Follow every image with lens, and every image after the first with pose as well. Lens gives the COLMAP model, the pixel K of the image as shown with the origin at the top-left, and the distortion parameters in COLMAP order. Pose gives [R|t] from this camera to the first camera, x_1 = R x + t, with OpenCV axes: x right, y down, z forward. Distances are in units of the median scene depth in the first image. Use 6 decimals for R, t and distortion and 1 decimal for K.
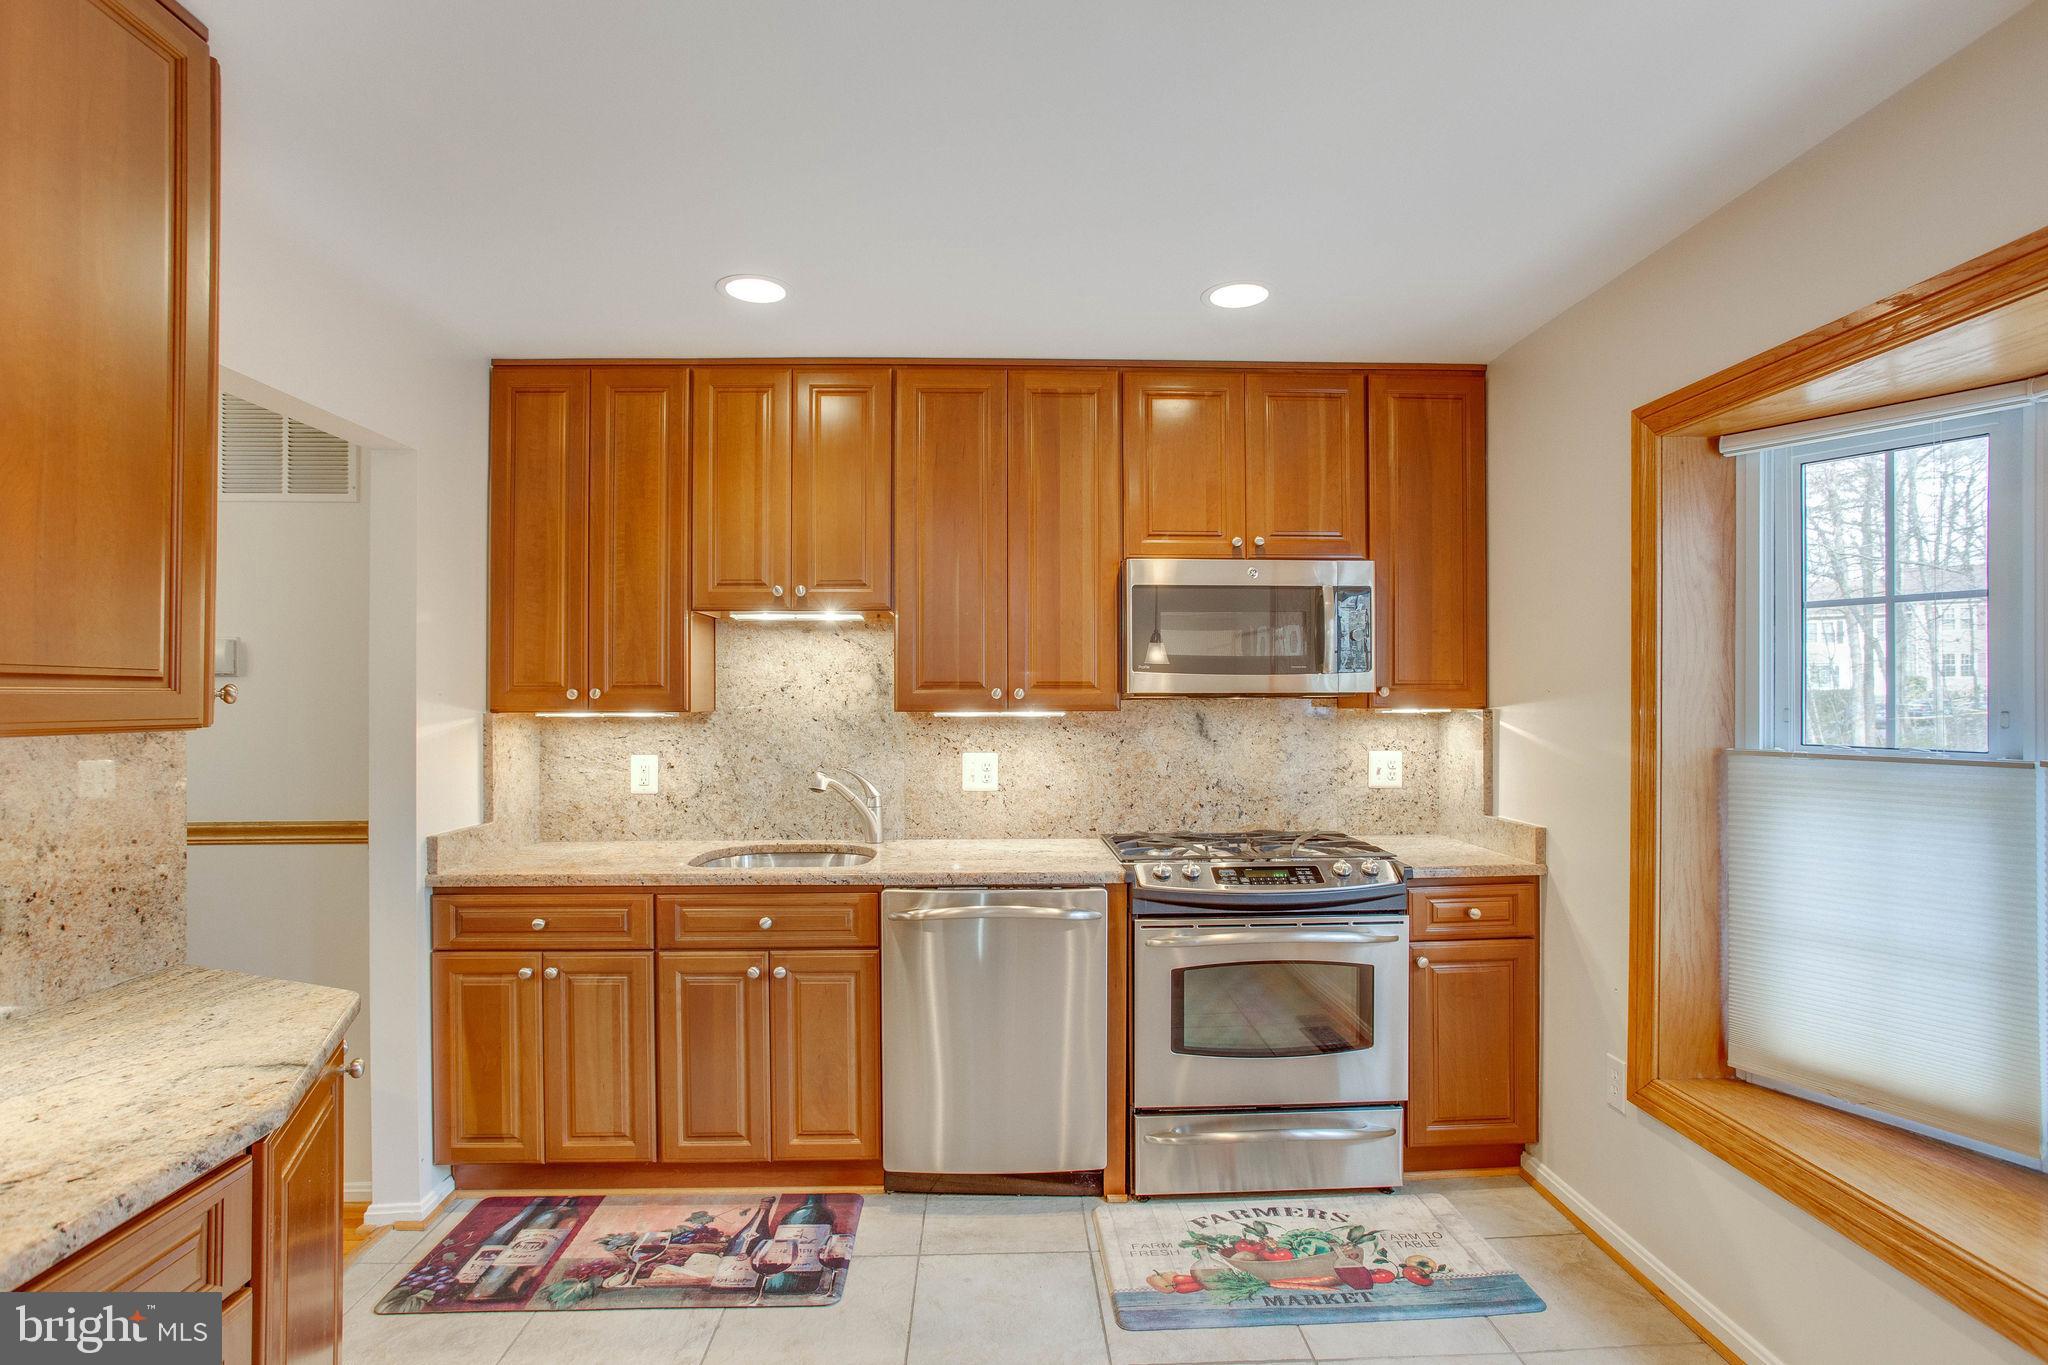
lens RADIAL K [[990.9, 0, 1022.2], [0, 990.9, 690.0], [0, 0, 1]] dist [-0.057027, 0.039512]
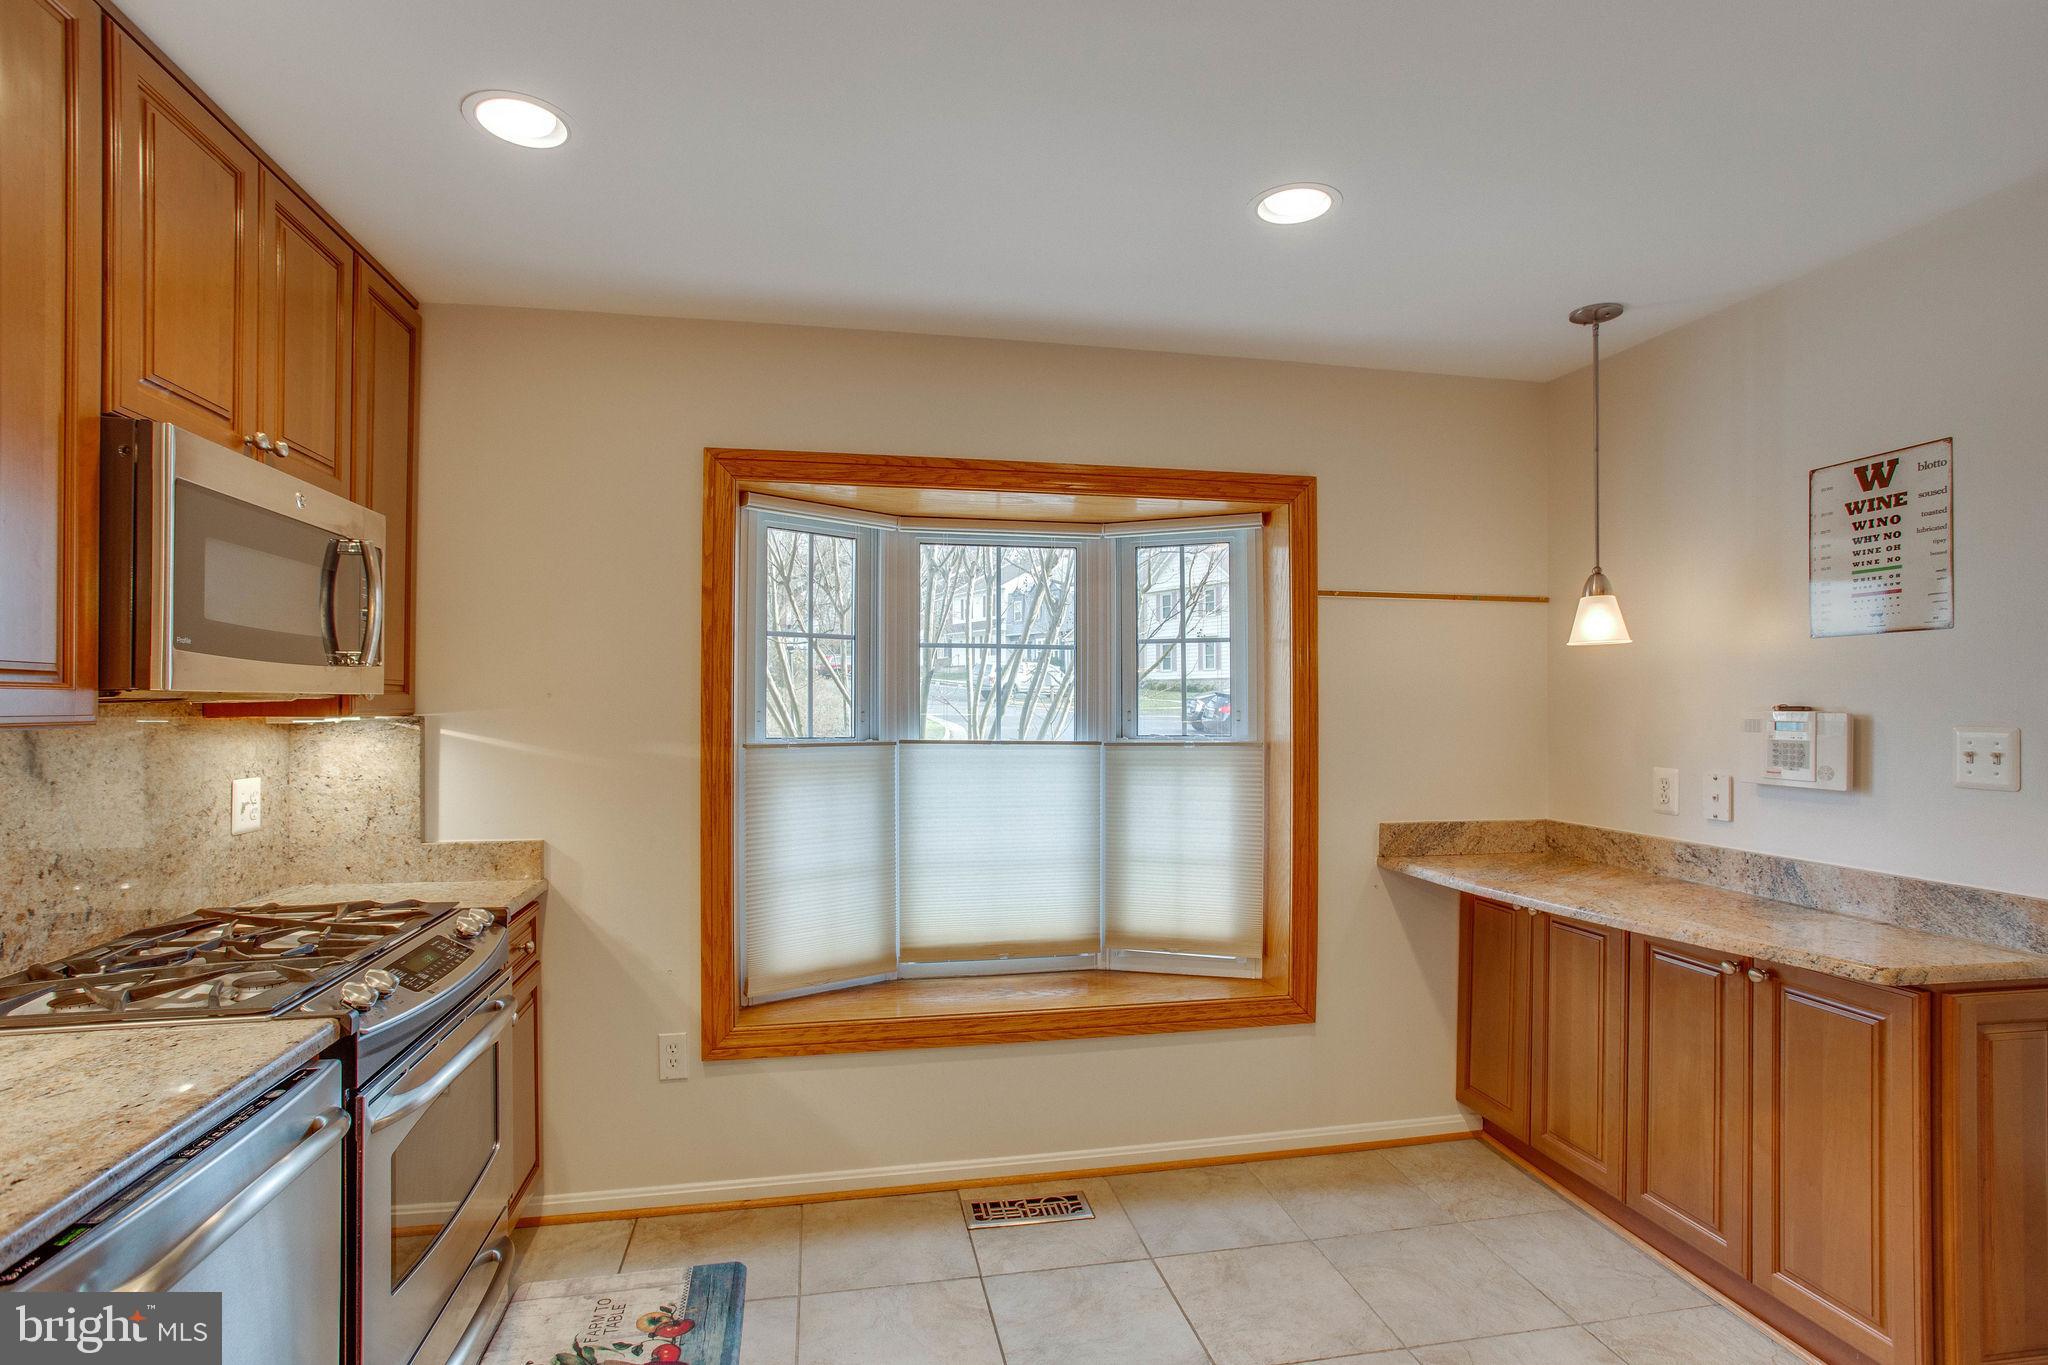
lens RADIAL K [[1006.9, 0, 1017.7], [0, 1006.9, 700.7], [0, 0, 1]] dist [-0.047270, 0.036629]
pose [[-0.147523, 0.004271, 0.989049, -0.497548], [-0.009374, 0.999940, -0.005716, 0.007714], [-0.989014, -0.010114, -0.147475, 0.709708]]
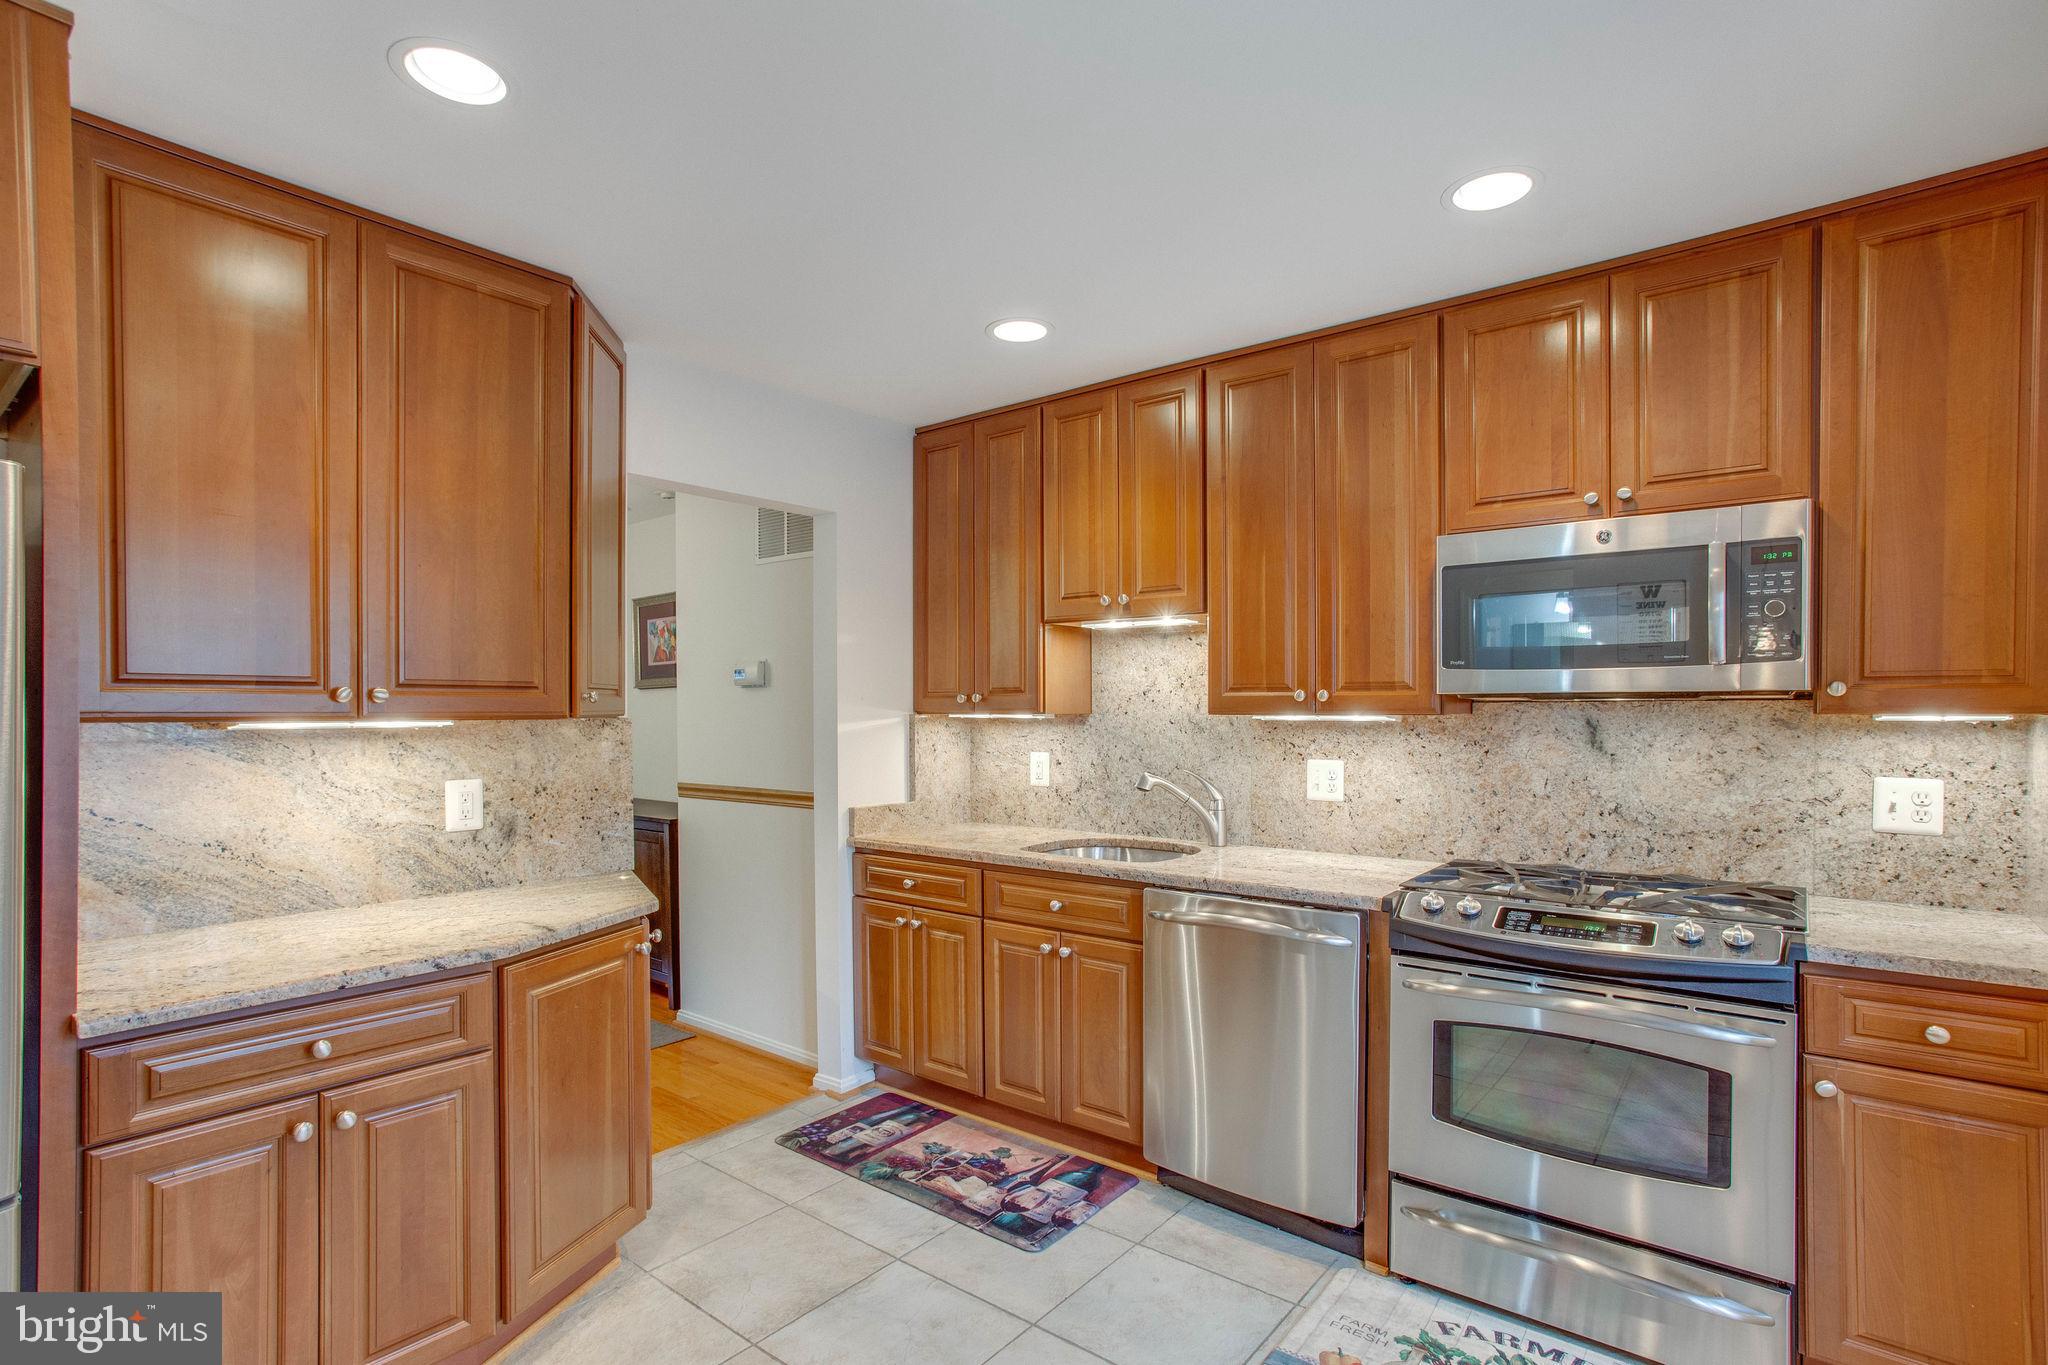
lens RADIAL K [[996.9, 0, 1047.4], [0, 996.9, 723.6], [0, 0, 1]] dist [-0.075304, 0.062946]
pose [[0.764880, 0.010181, -0.644093, 0.434992], [0.005065, 0.999749, 0.021818, 0.009603], [0.644153, -0.019950, 0.764636, 0.148277]]
